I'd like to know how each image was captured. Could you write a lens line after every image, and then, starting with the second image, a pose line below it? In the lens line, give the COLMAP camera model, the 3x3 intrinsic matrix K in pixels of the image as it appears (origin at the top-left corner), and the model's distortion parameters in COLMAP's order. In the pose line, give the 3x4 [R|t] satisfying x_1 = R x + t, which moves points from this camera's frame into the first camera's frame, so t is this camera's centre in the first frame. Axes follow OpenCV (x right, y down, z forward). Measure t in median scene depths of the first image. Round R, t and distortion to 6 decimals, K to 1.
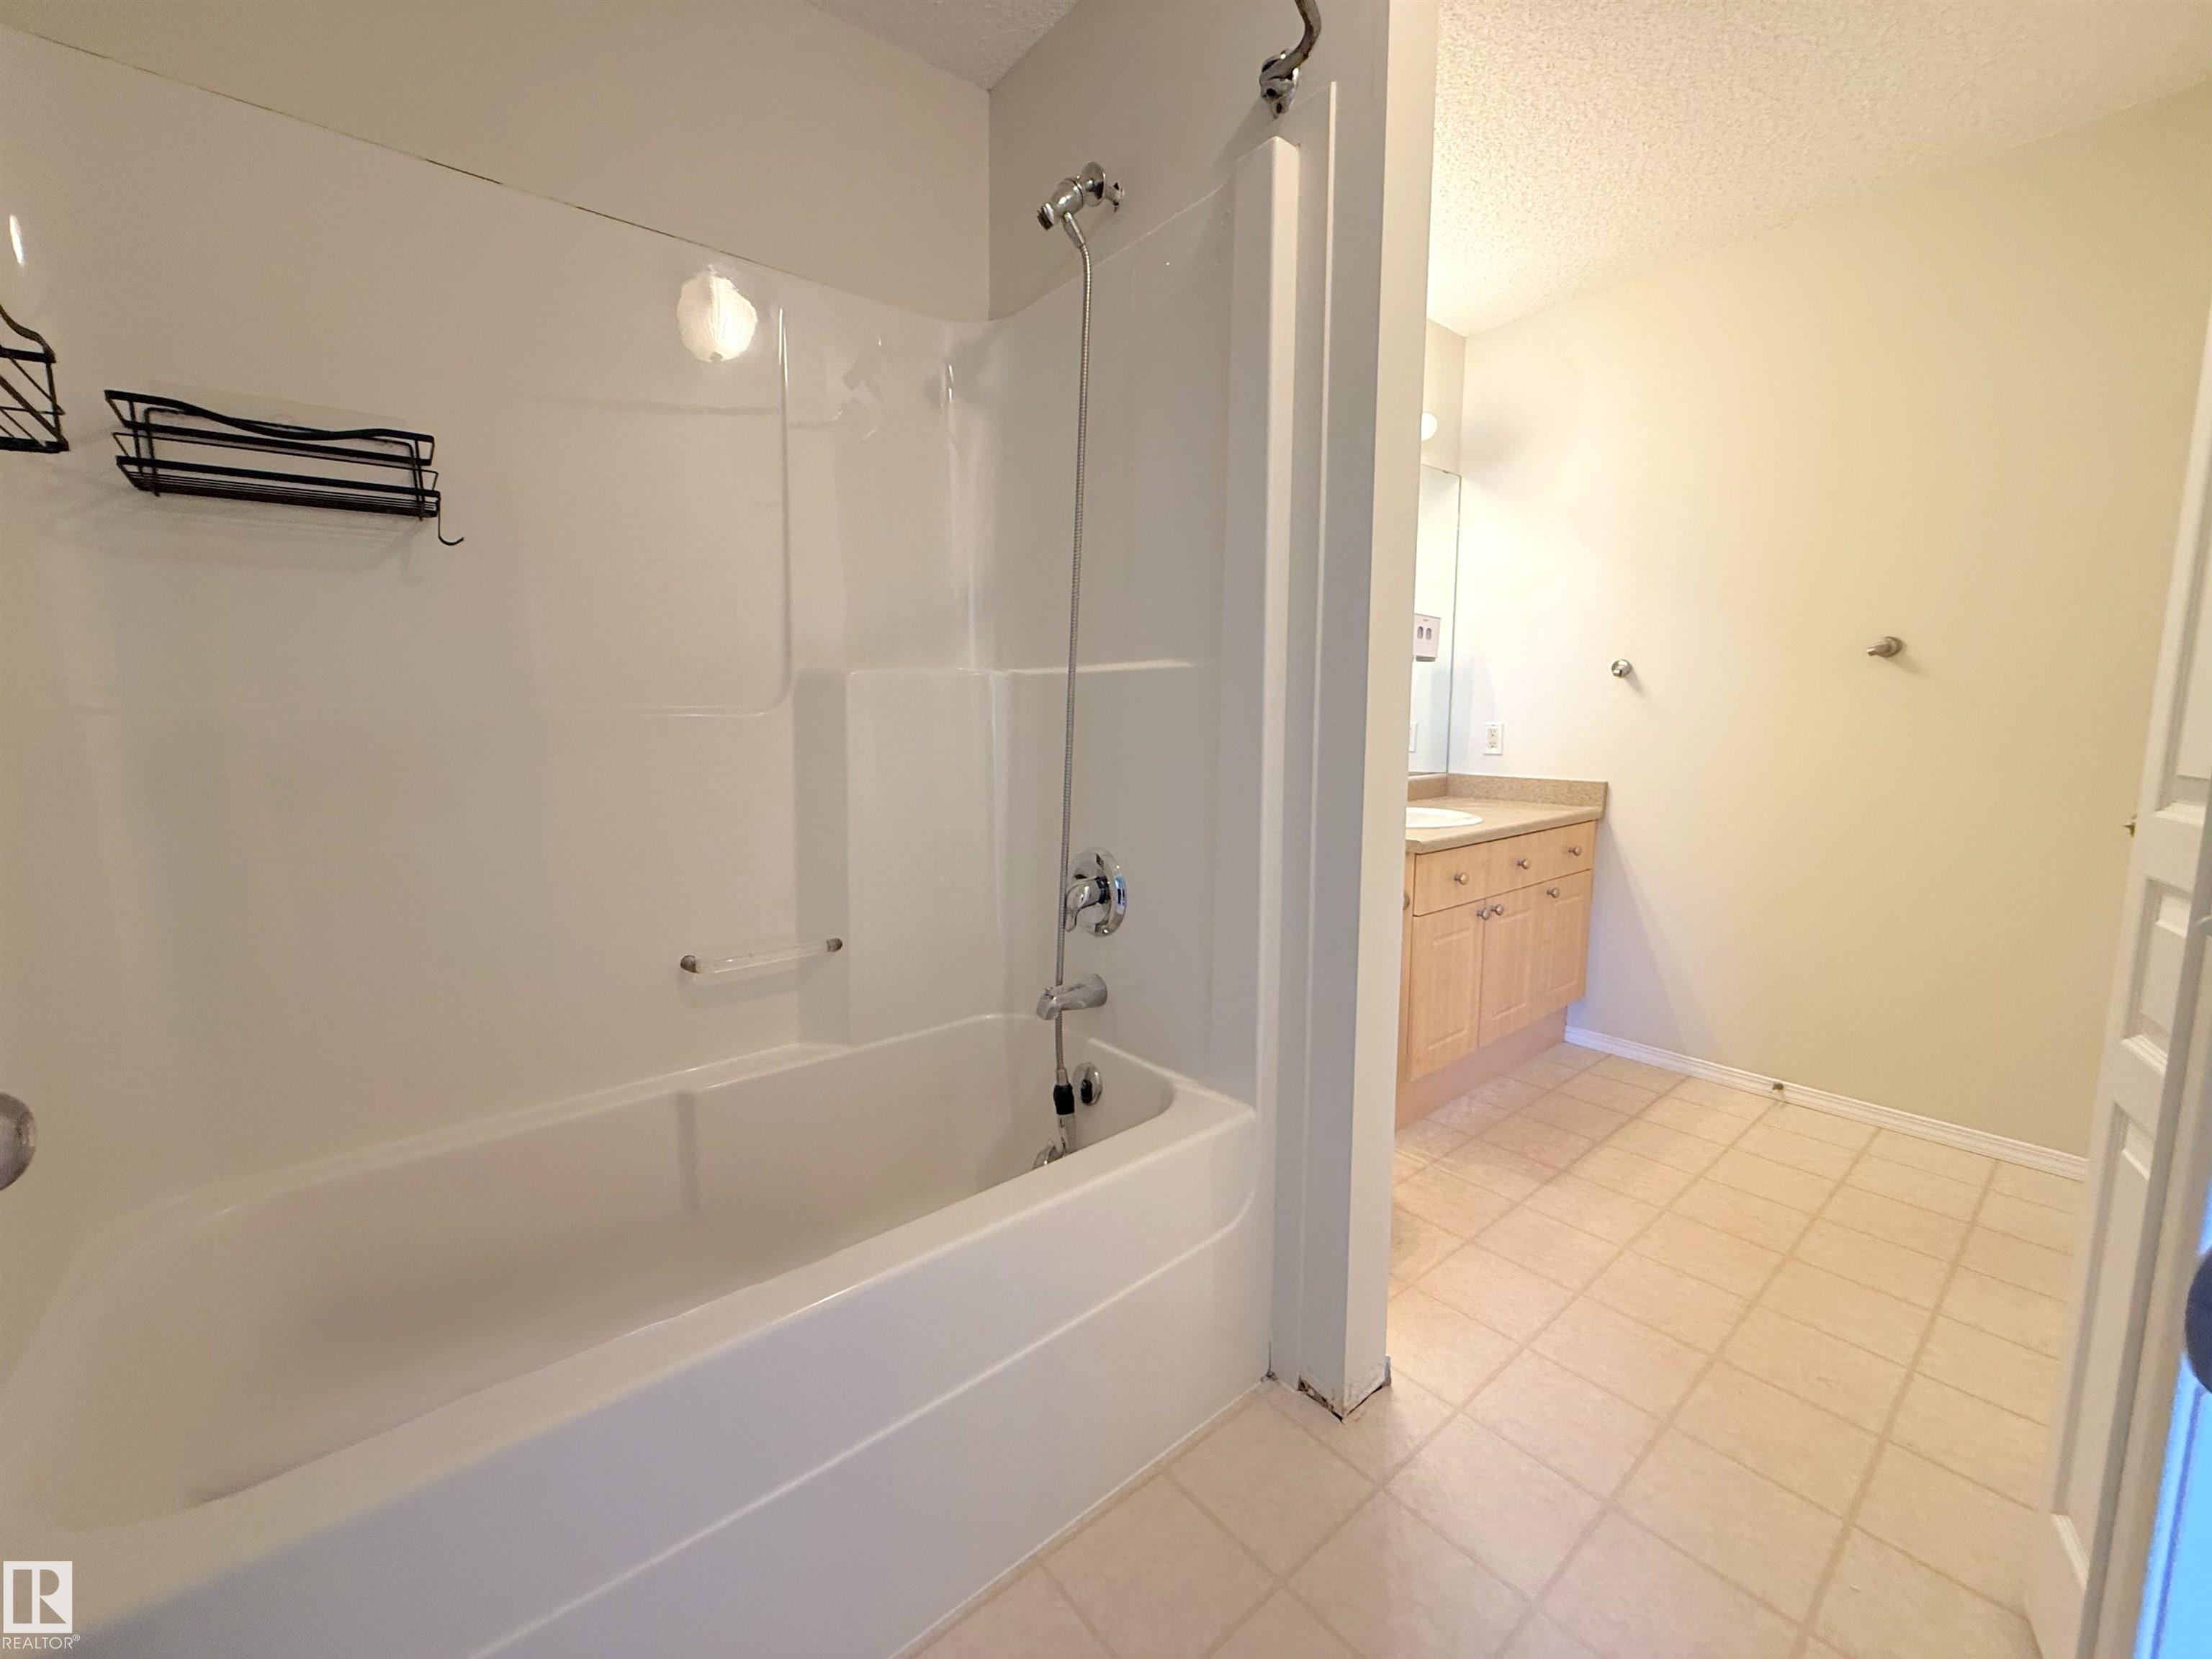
lens RADIAL K [[878.1, 0, 1096.6], [0, 878.1, 827.5], [0, 0, 1]] dist [0.001619, 0.000032]
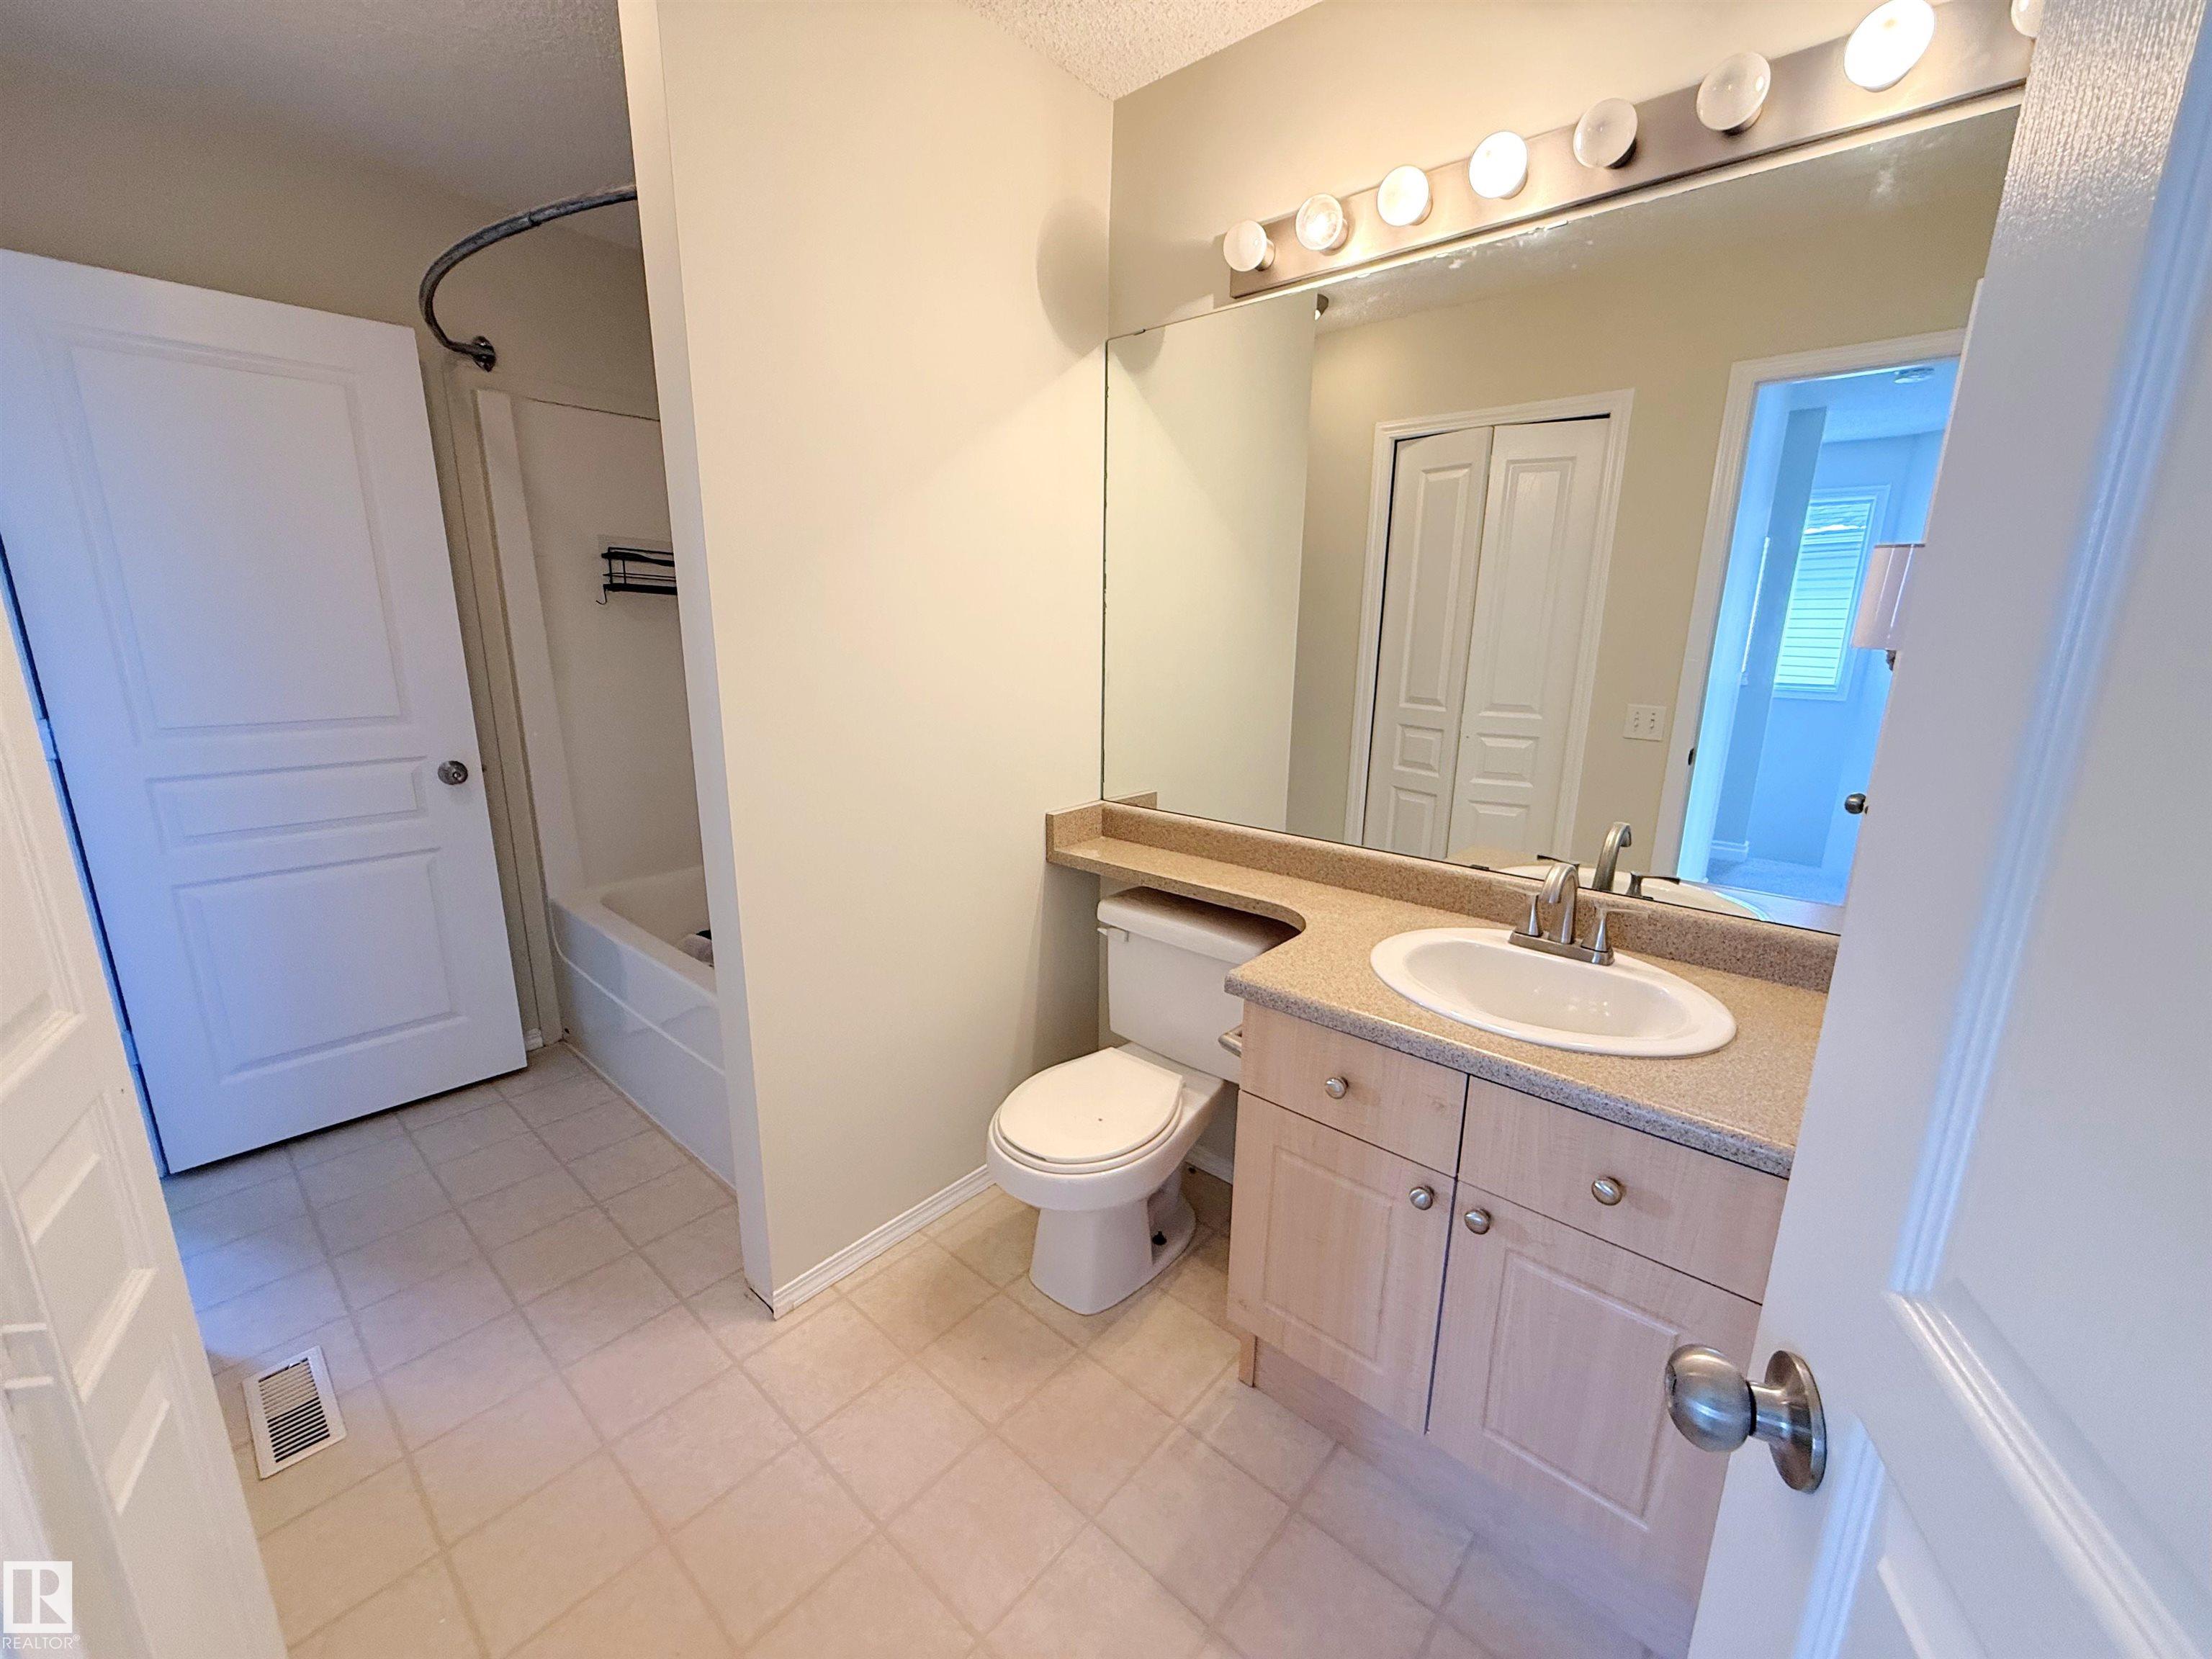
lens RADIAL K [[878.1, 0, 1096.6], [0, 878.1, 827.5], [0, 0, 1]] dist [0.001619, 0.000032]
pose [[0.160016, 0.235320, -0.958655, 1.533386], [-0.140507, 0.966710, 0.213844, -0.339685], [0.977063, 0.100479, 0.187753, 1.272893]]
